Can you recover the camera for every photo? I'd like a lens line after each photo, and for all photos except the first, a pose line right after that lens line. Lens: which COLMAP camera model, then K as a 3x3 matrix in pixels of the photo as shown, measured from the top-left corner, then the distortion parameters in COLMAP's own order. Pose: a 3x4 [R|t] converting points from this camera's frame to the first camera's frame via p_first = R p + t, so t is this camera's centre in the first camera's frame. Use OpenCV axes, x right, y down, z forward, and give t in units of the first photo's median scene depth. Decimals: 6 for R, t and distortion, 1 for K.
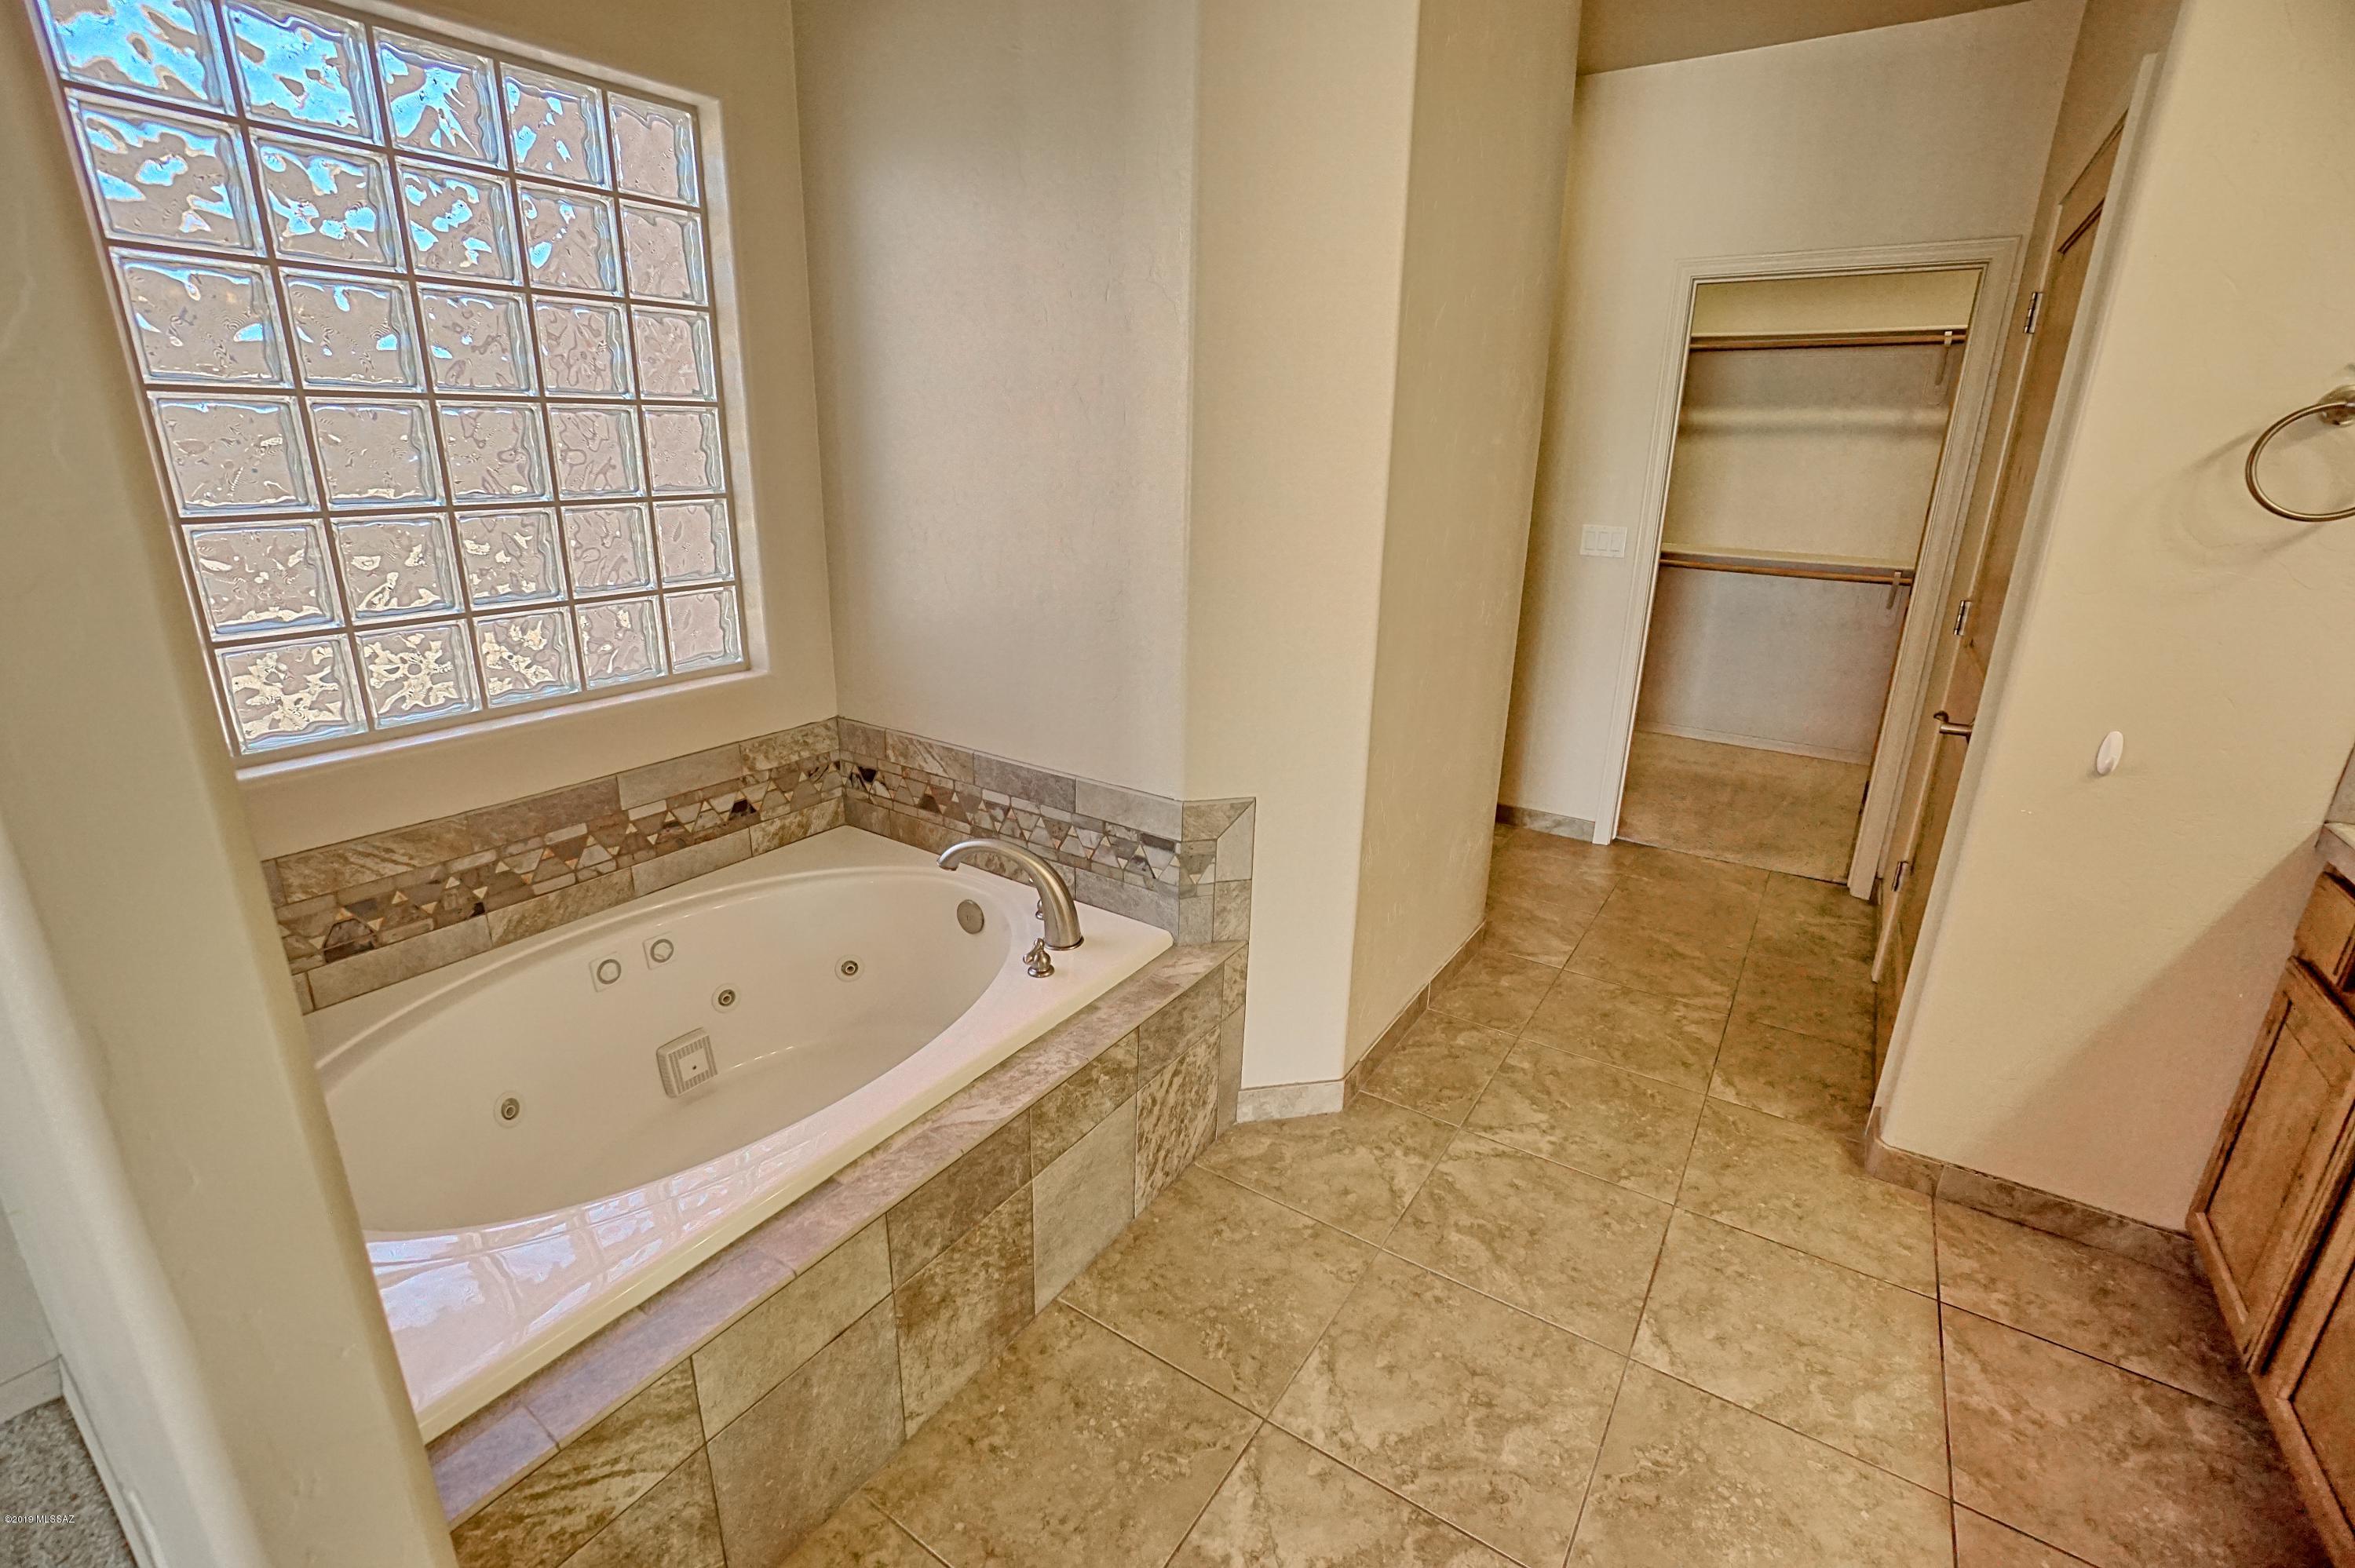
lens RADIAL K [[1023.1, 0, 1171.6], [0, 1023.1, 772.9], [0, 0, 1]] dist [-0.023318, 0.004053]
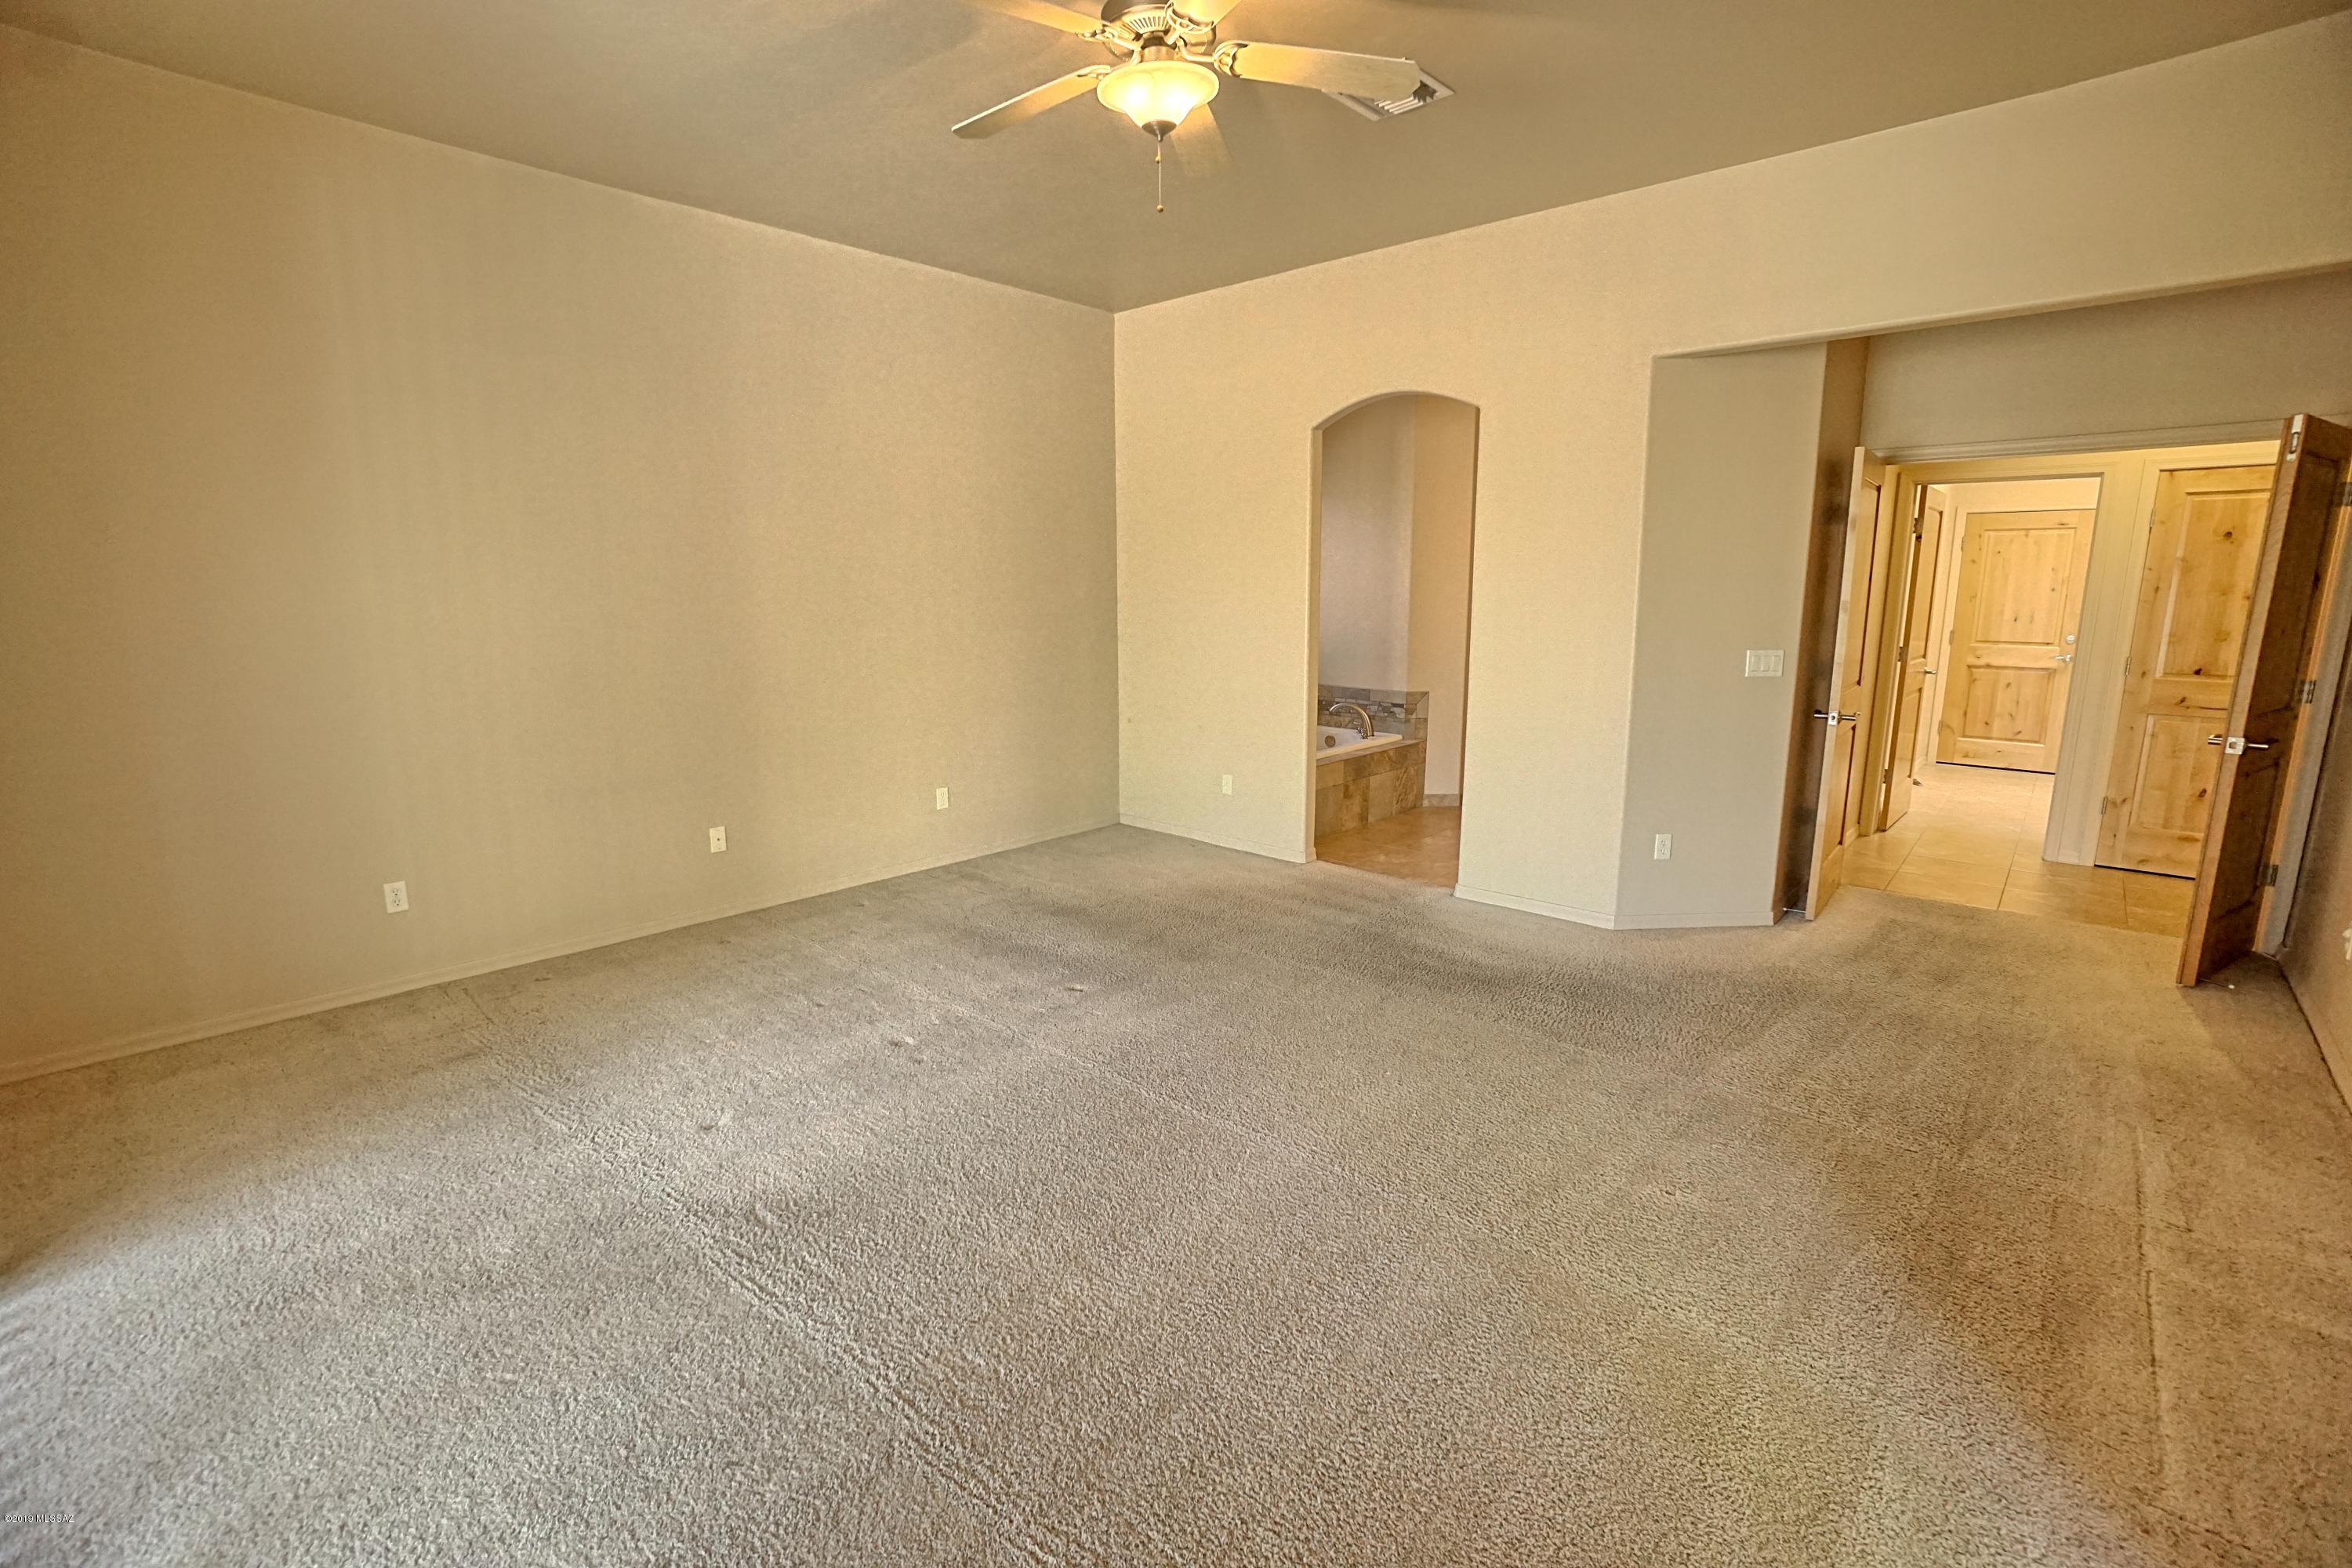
lens RADIAL K [[1021.9, 0, 1180.9], [0, 1021.9, 783.8], [0, 0, 1]] dist [-0.023318, 0.004053]
pose [[0.991369, 0.006432, -0.130944, -0.270466], [-0.022633, 0.992196, -0.122617, 0.726185], [0.129133, 0.124523, 0.983778, -2.227993]]
